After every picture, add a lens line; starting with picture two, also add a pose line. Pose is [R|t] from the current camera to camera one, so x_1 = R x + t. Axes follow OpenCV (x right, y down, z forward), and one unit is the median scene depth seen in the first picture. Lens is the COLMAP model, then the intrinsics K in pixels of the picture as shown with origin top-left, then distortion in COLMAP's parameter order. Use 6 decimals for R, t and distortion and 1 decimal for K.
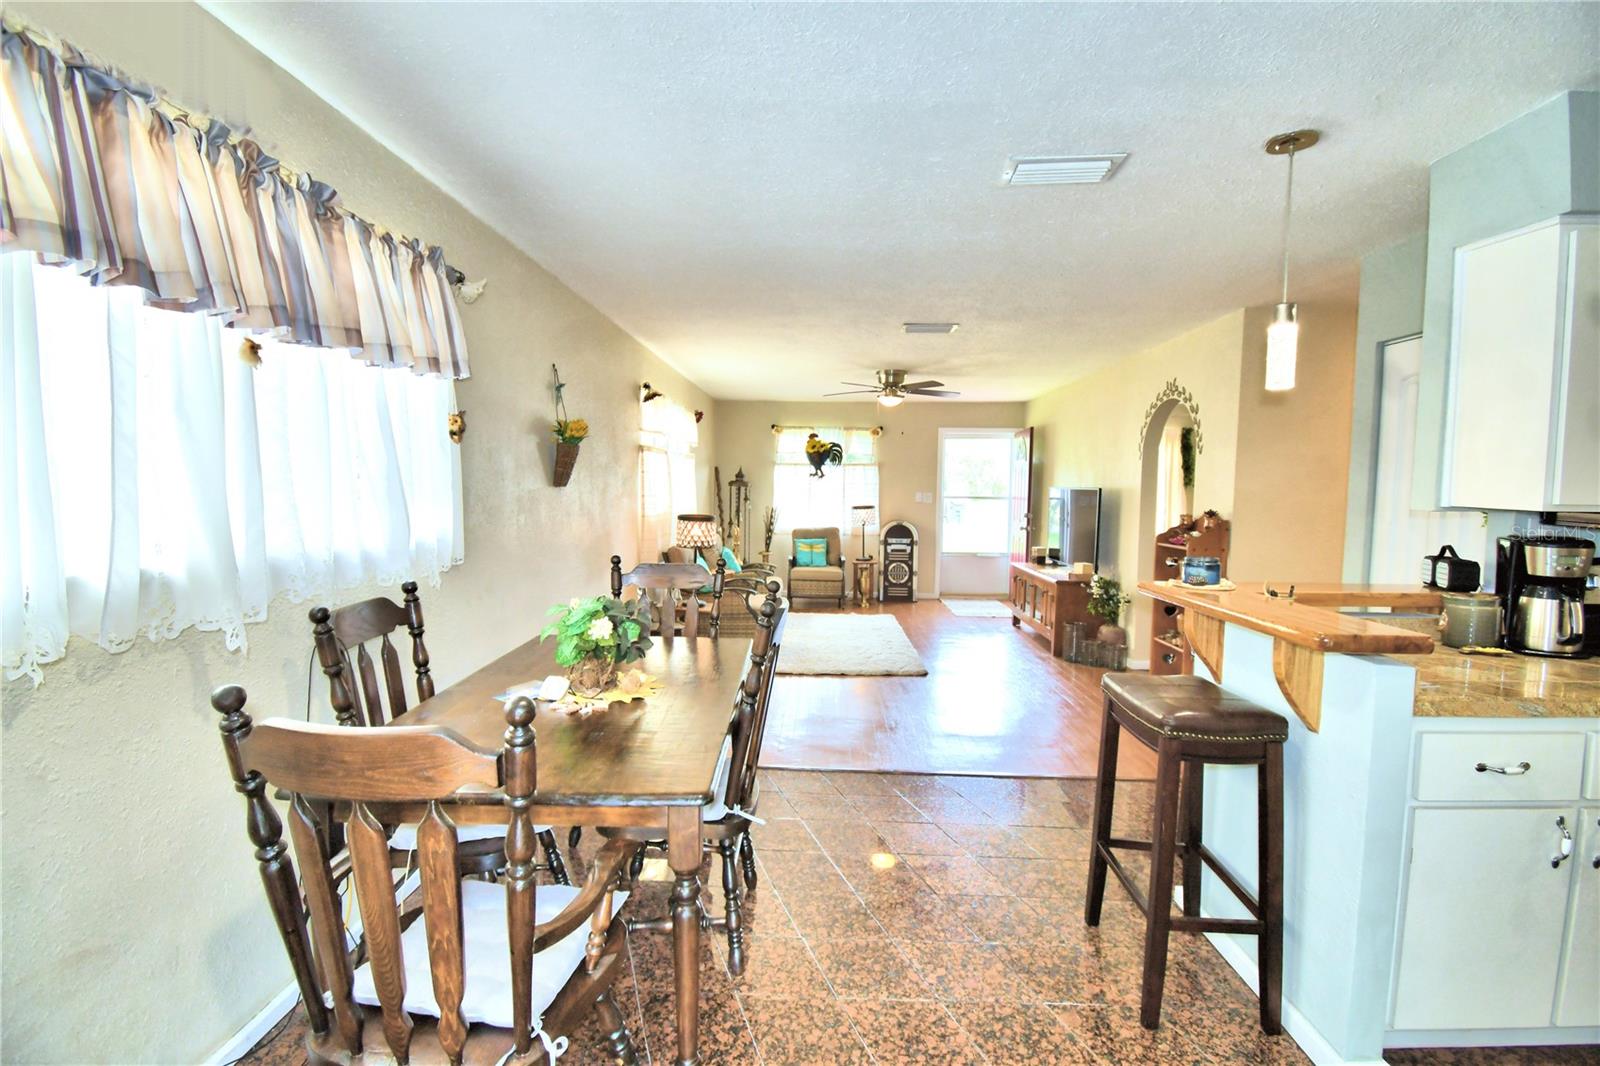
lens RADIAL K [[718.8, 0, 803.4], [0, 718.8, 539.4], [0, 0, 1]] dist [-0.000541, -0.004253]
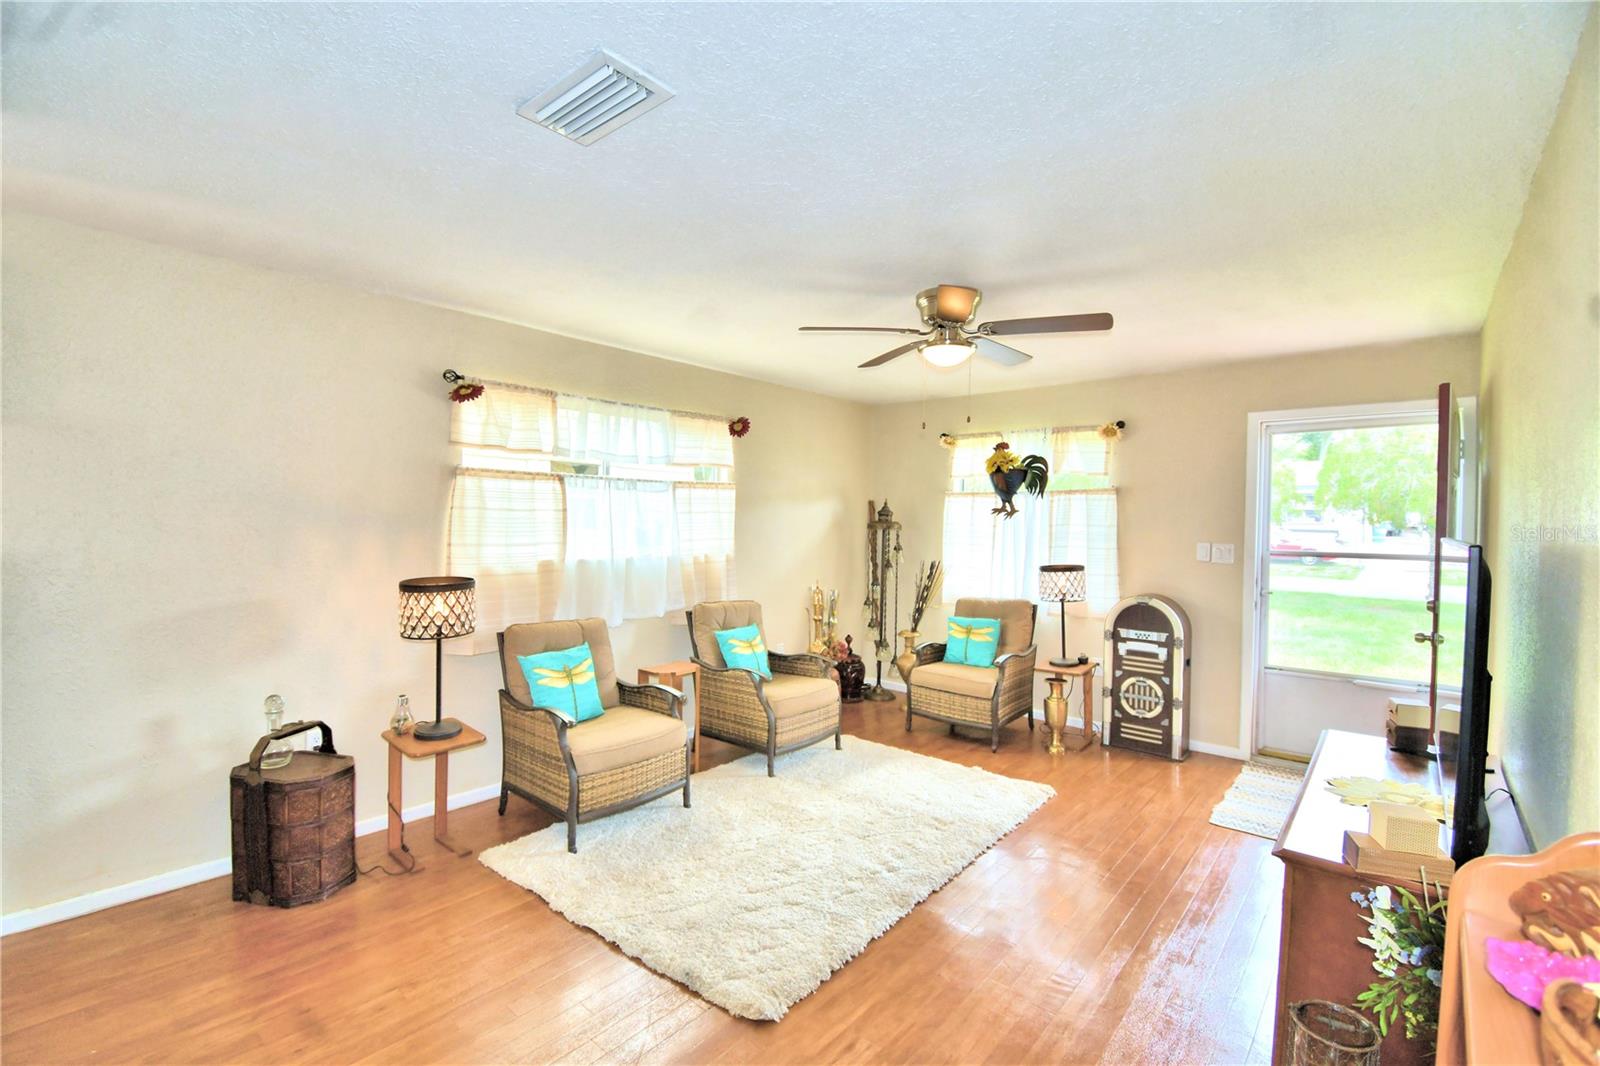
lens RADIAL K [[718.8, 0, 791.3], [0, 718.8, 524.3], [0, 0, 1]] dist [-0.000541, -0.004253]
pose [[0.777348, 0.002778, -0.629065, 0.261597], [-0.049049, 0.997214, -0.056208, -0.036369], [0.627156, 0.074548, 0.775318, 0.429848]]
